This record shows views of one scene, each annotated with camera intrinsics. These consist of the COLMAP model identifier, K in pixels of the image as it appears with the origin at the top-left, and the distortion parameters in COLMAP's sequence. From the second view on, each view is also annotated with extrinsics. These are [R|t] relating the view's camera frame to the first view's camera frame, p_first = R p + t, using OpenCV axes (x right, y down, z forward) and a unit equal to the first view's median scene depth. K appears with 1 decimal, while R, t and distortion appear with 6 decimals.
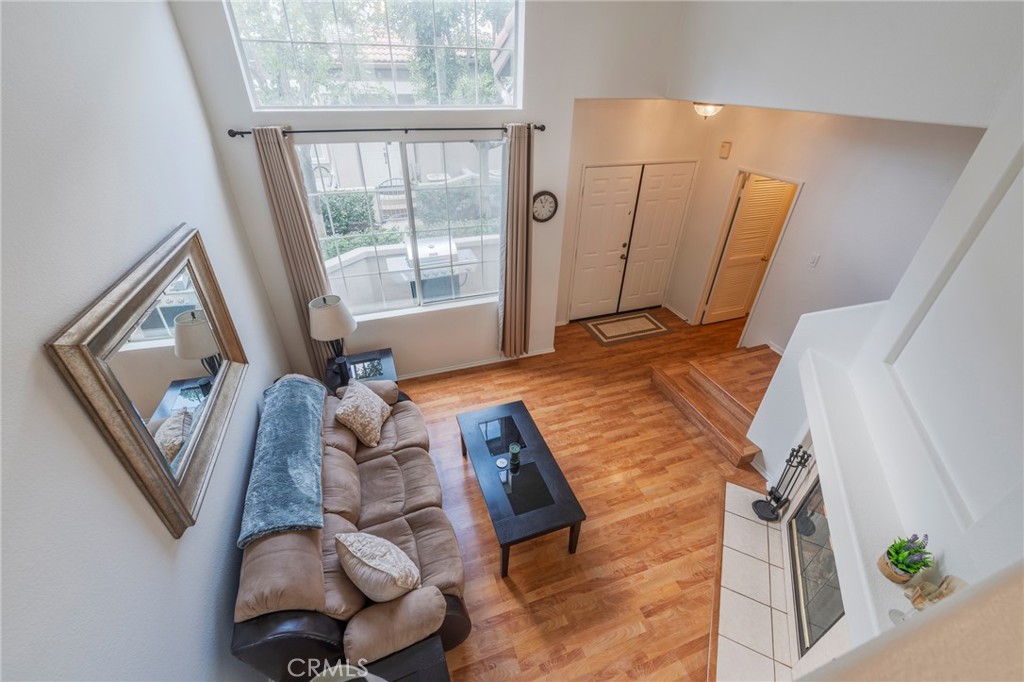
lens RADIAL K [[409.1, 0, 507.9], [0, 409.1, 327.8], [0, 0, 1]] dist [-0.002032, -0.000211]
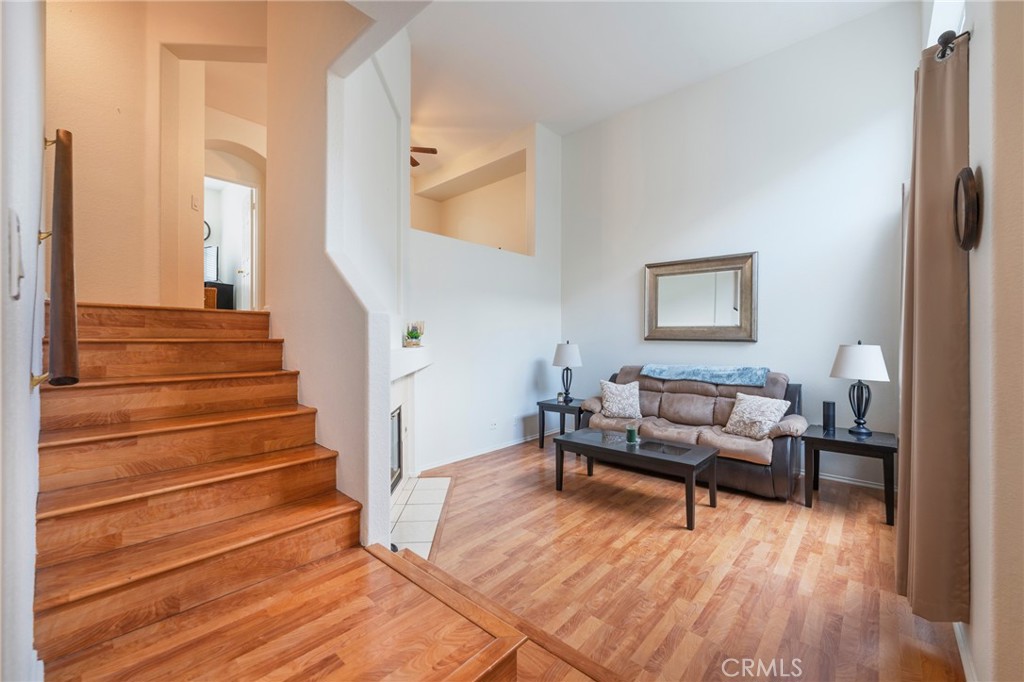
lens RADIAL K [[409.1, 0, 507.9], [0, 409.1, 327.8], [0, 0, 1]] dist [-0.002032, -0.000211]
pose [[-0.876757, -0.029826, -0.480009, 0.688693], [-0.263927, 0.864197, 0.428376, -0.273170], [0.402045, 0.502269, -0.765562, 1.259976]]
